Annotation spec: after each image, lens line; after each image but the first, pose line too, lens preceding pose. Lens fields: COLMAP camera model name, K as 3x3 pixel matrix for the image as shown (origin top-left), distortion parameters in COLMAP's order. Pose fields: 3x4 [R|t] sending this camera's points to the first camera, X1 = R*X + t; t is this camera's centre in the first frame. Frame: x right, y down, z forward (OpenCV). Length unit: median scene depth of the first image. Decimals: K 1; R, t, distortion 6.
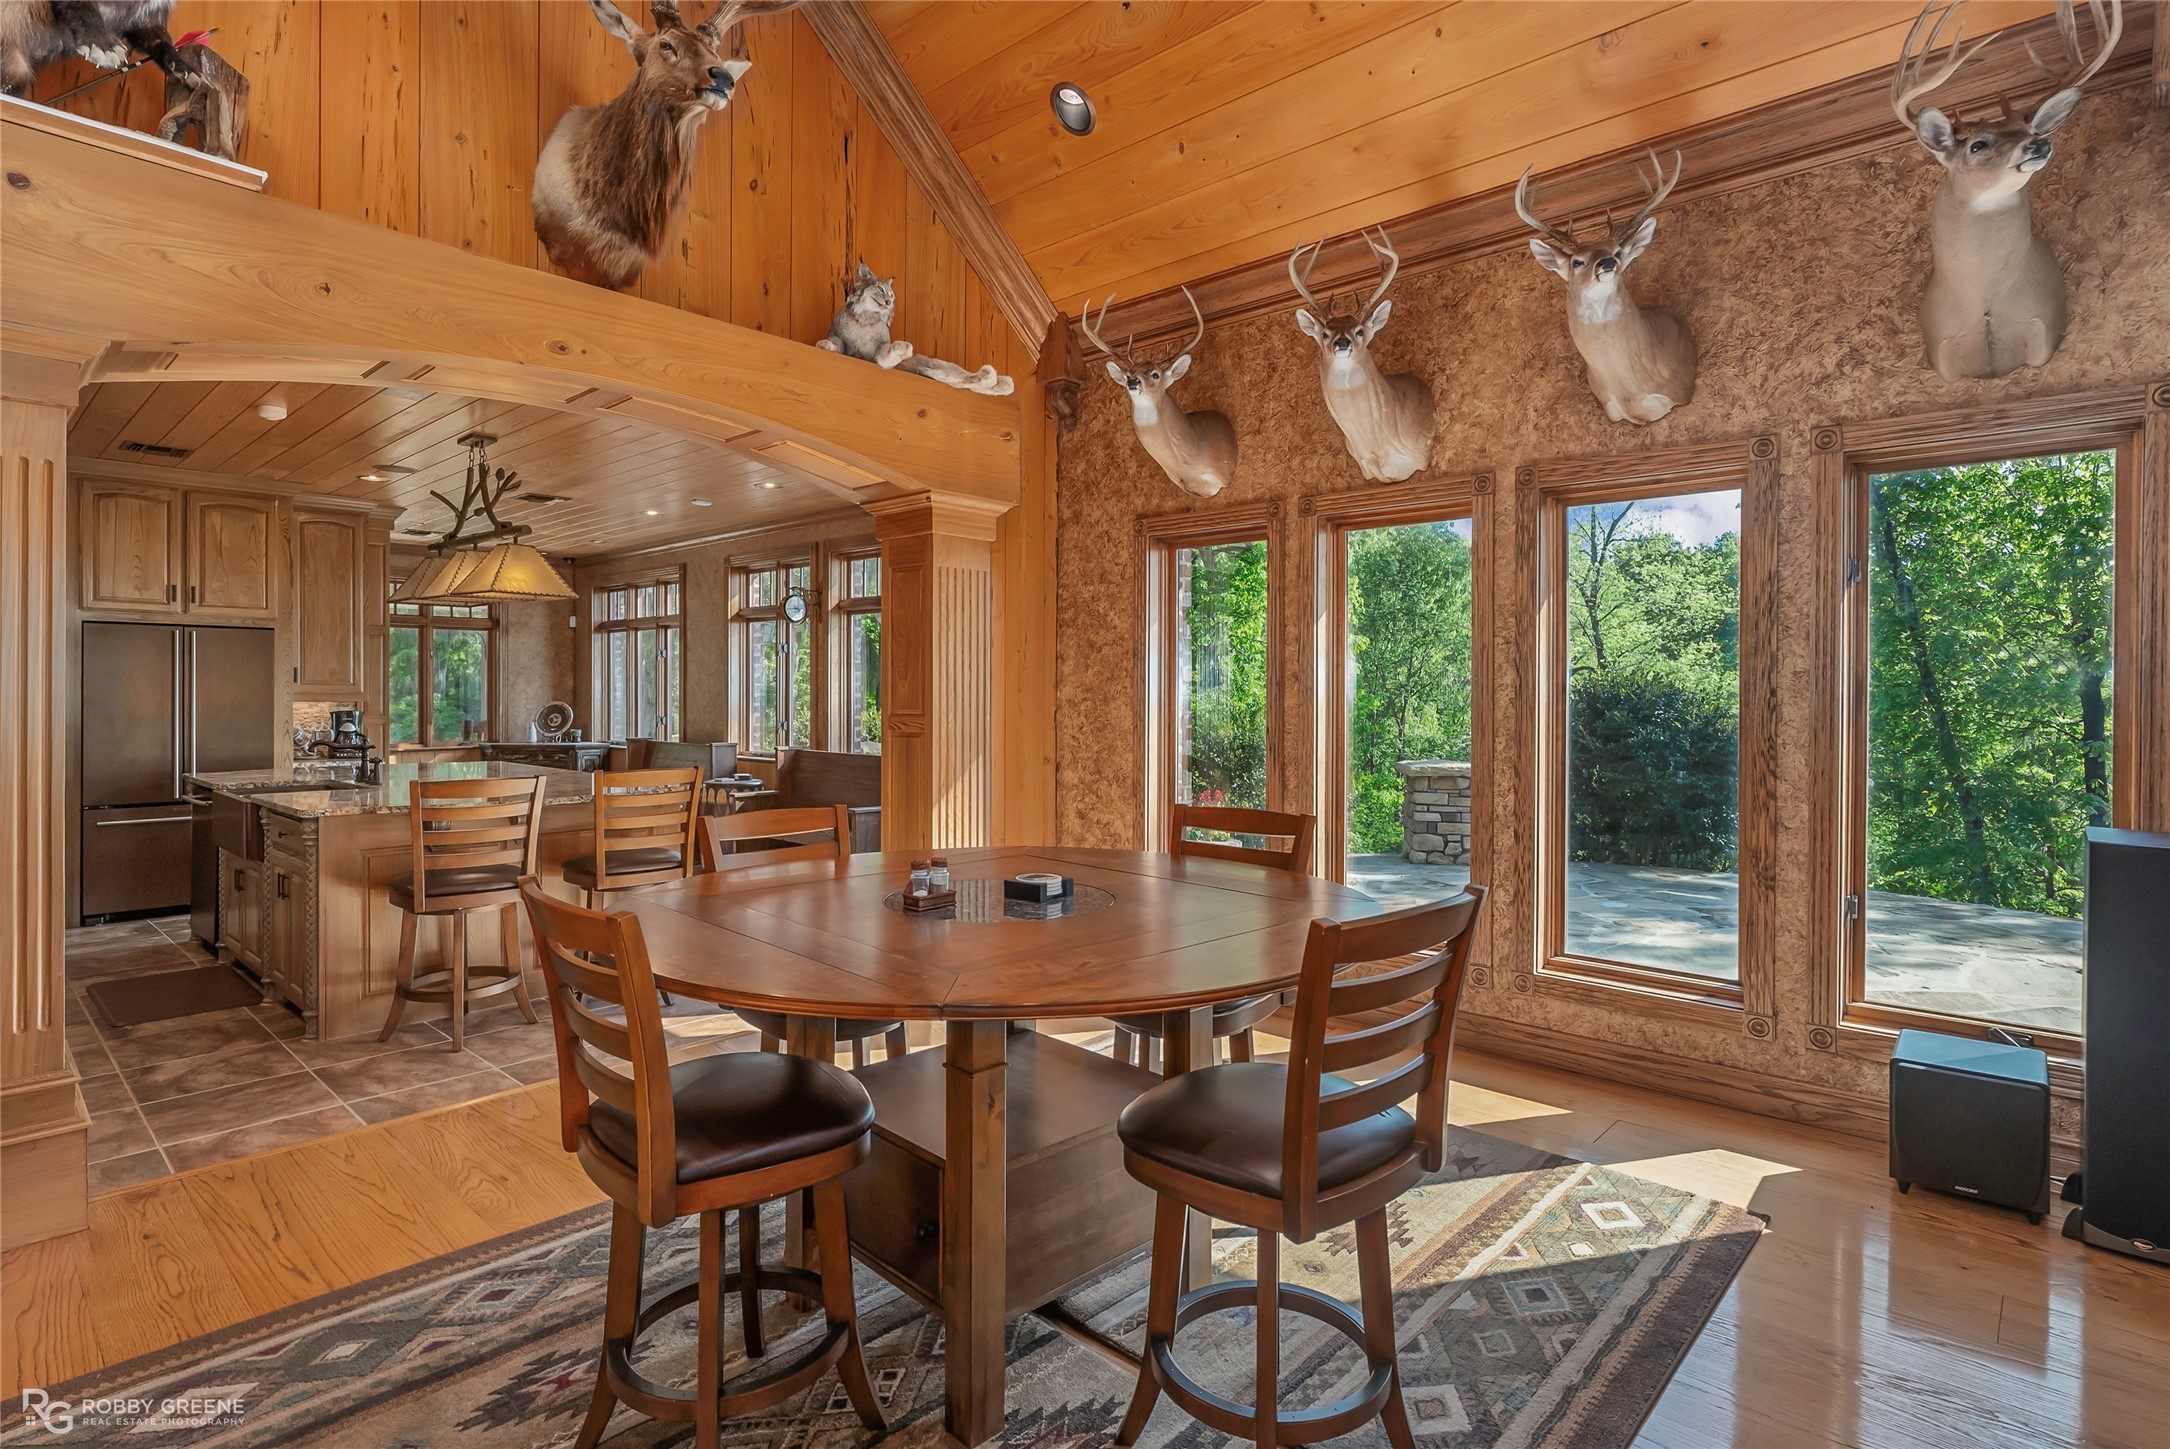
lens RADIAL K [[1101.0, 0, 1085.1], [0, 1101.0, 701.1], [0, 0, 1]] dist [-0.000685, 0.000057]
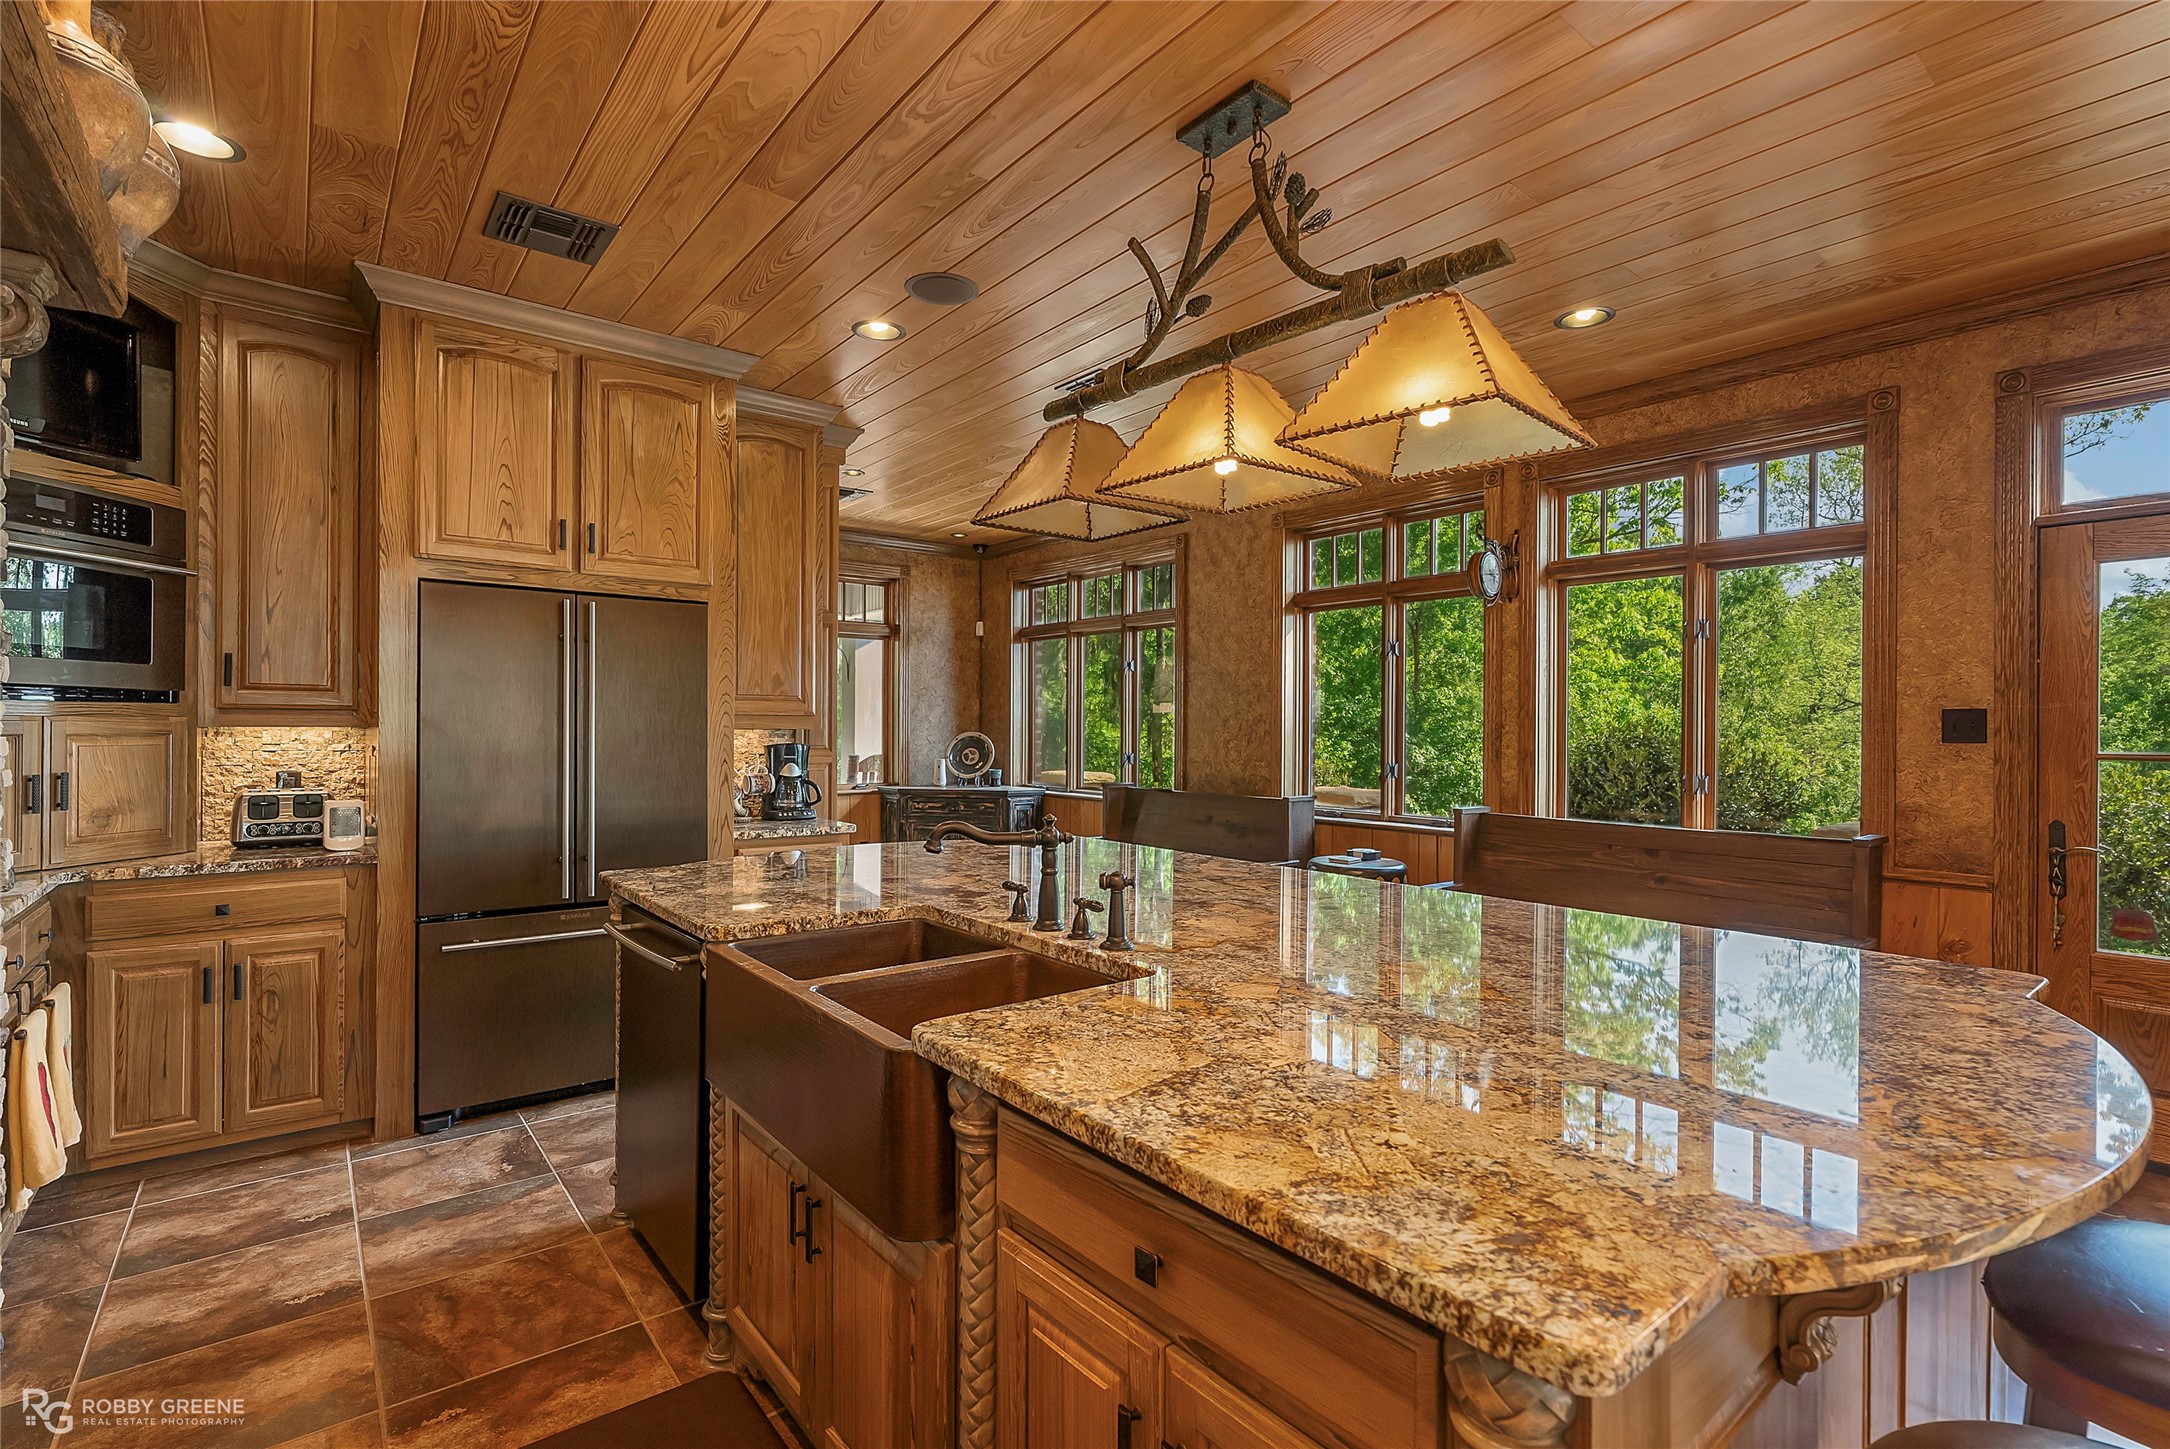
lens RADIAL K [[996.5, 0, 1070.9], [0, 996.5, 735.7], [0, 0, 1]] dist [-0.004483, 0.000958]
pose [[0.987321, 0.002605, -0.158712, -0.436566], [-0.002615, 0.999997, 0.000148, 0.003721], [0.158712, 0.000269, 0.987325, 0.479985]]
